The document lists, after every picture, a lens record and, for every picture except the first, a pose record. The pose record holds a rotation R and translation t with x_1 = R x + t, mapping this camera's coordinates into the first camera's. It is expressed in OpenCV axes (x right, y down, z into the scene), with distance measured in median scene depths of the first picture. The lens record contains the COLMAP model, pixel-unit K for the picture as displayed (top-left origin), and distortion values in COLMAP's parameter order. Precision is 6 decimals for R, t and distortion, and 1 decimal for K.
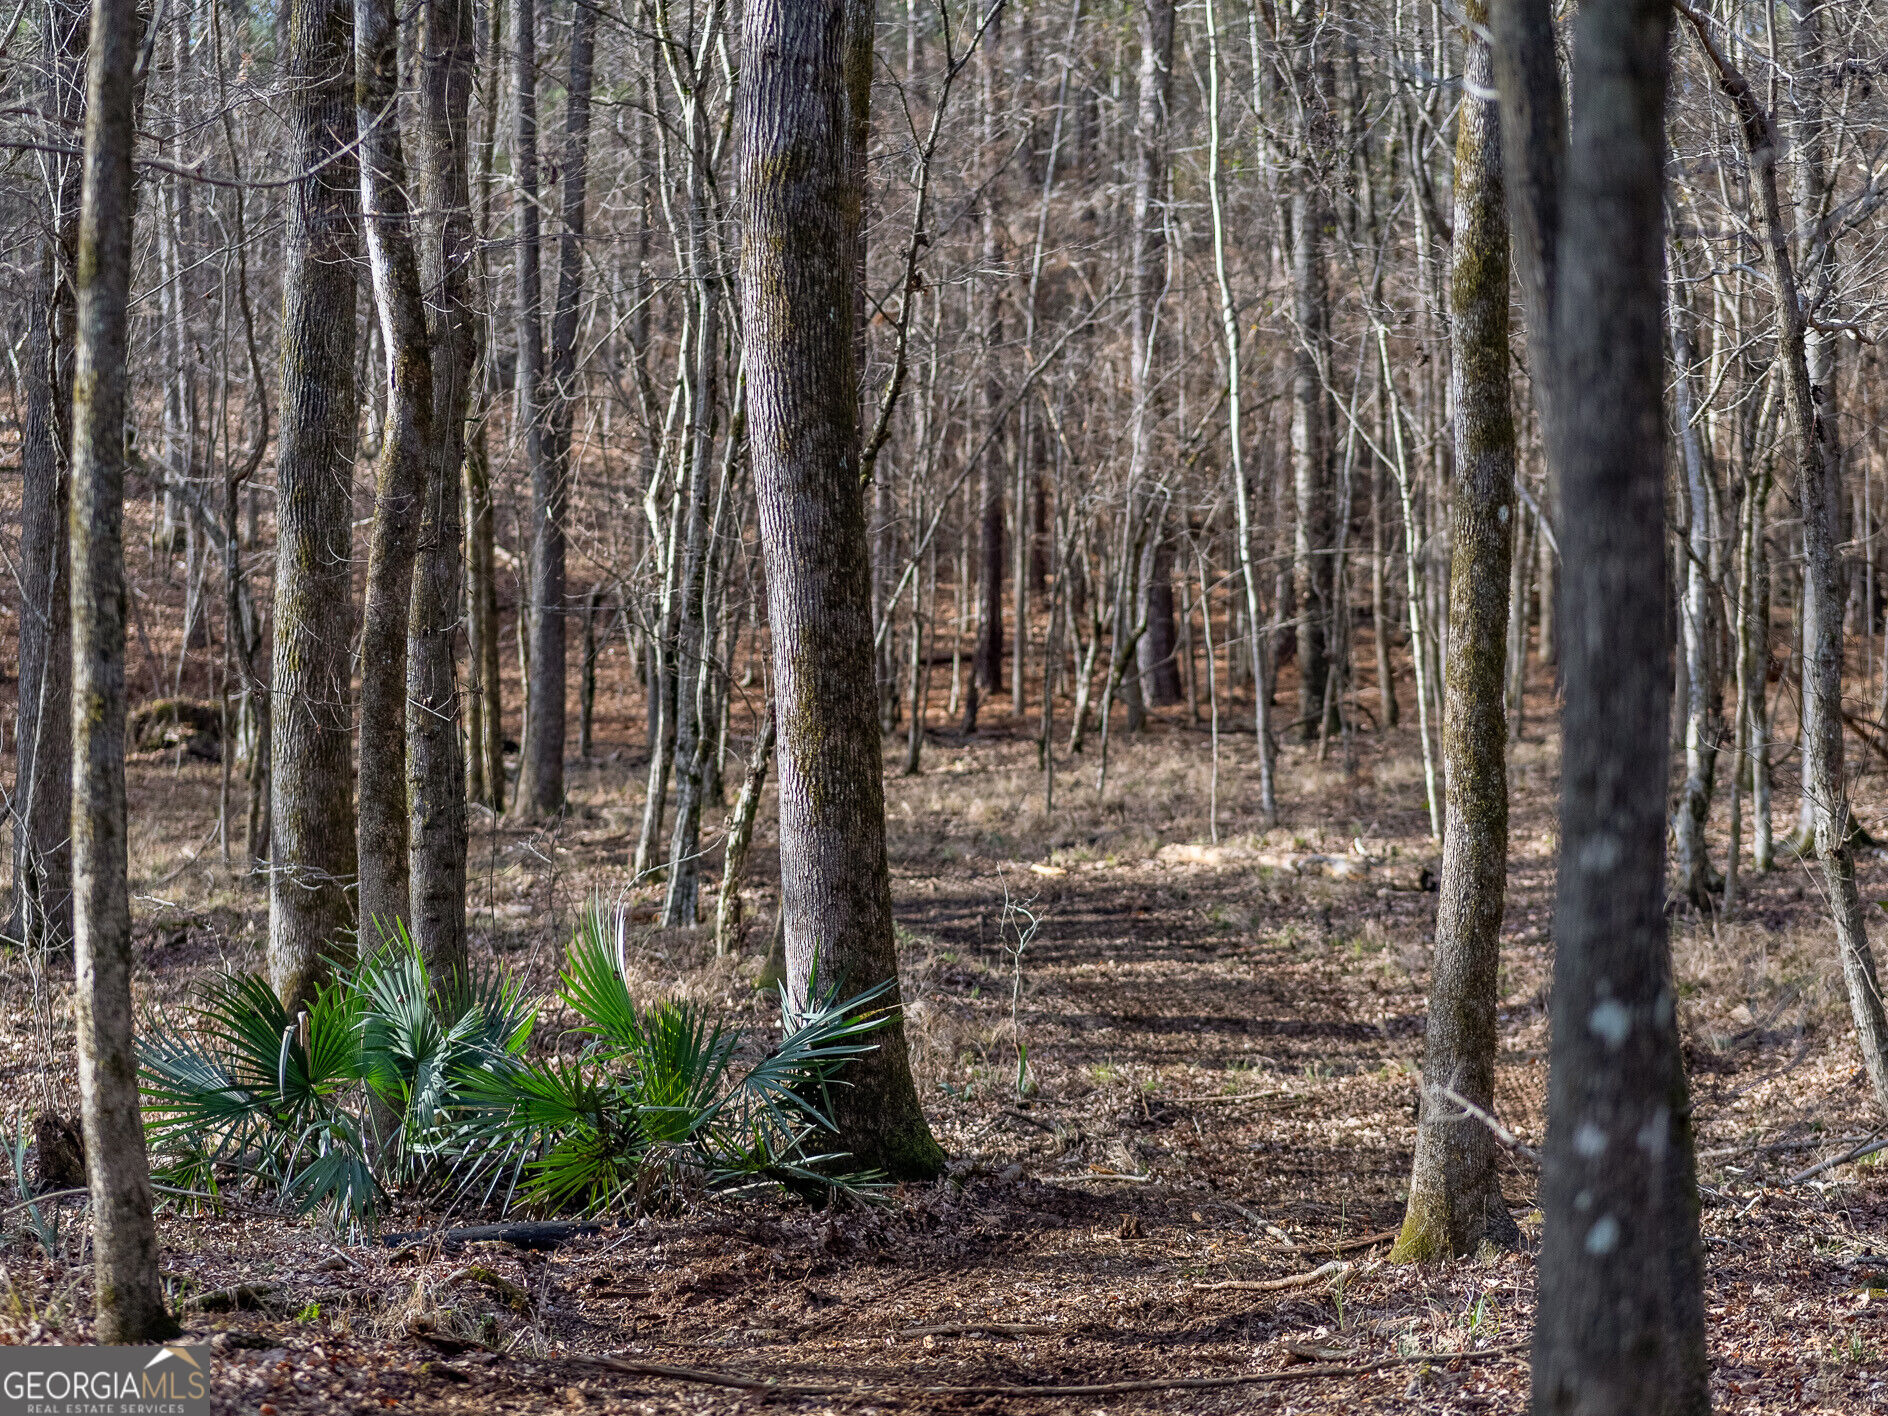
lens RADIAL K [[4763.6, 0, 943.9], [0, 4763.6, 709.4], [0, 0, 1]] dist [-0.209450, 0.000000]
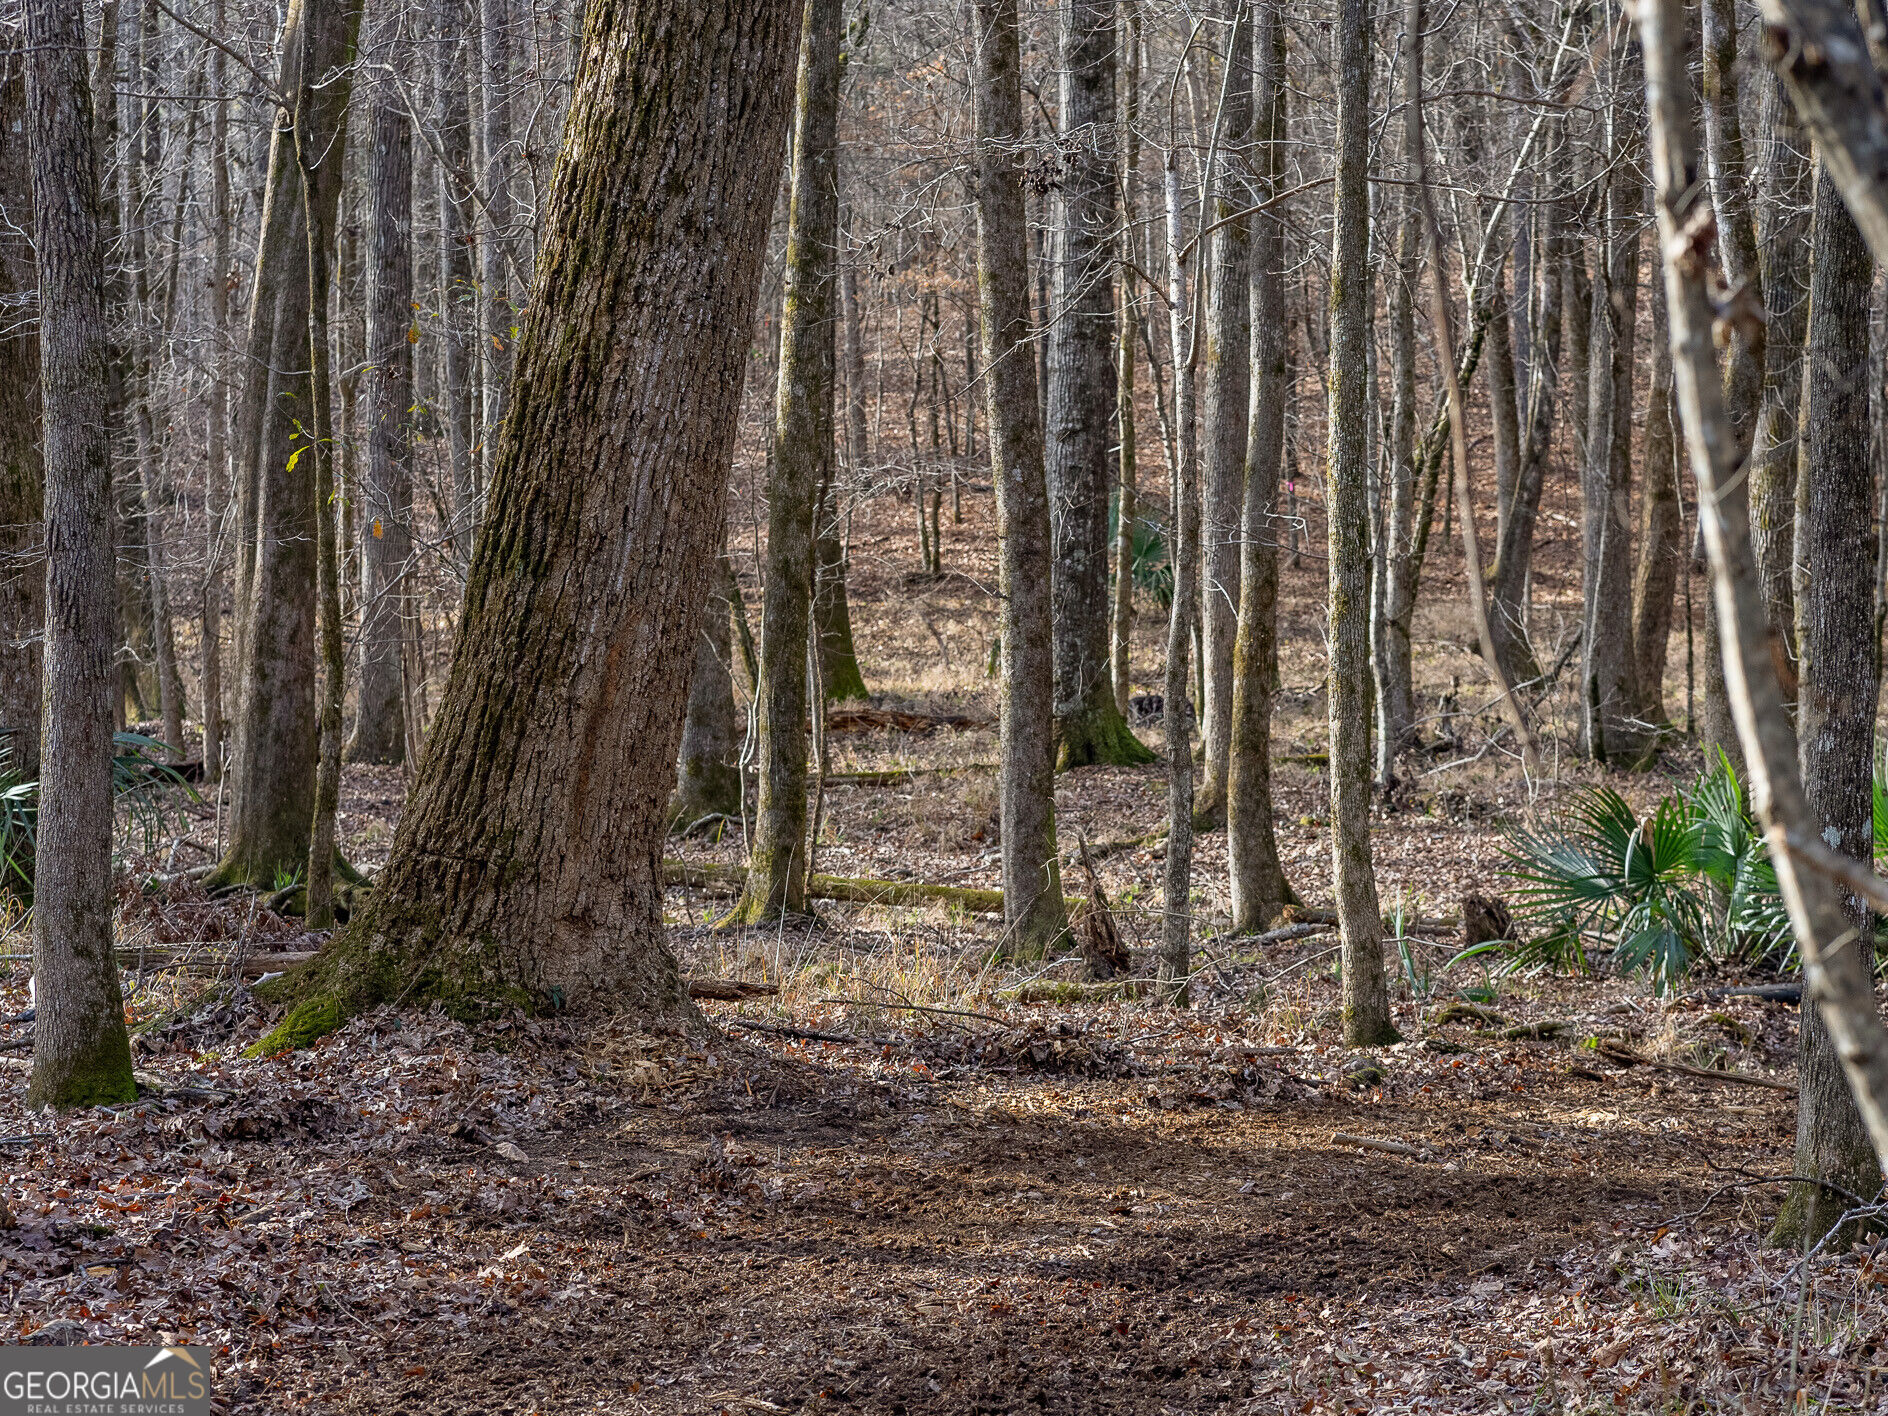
lens RADIAL K [[4763.6, 0, 944.2], [0, 4763.6, 707.0], [0, 0, 1]] dist [-0.209450, 0.000000]
pose [[0.929463, 0.012639, -0.368700, 0.178786], [0.002607, 0.999163, 0.040824, -0.020903], [0.368907, -0.038905, 0.928652, -0.288135]]
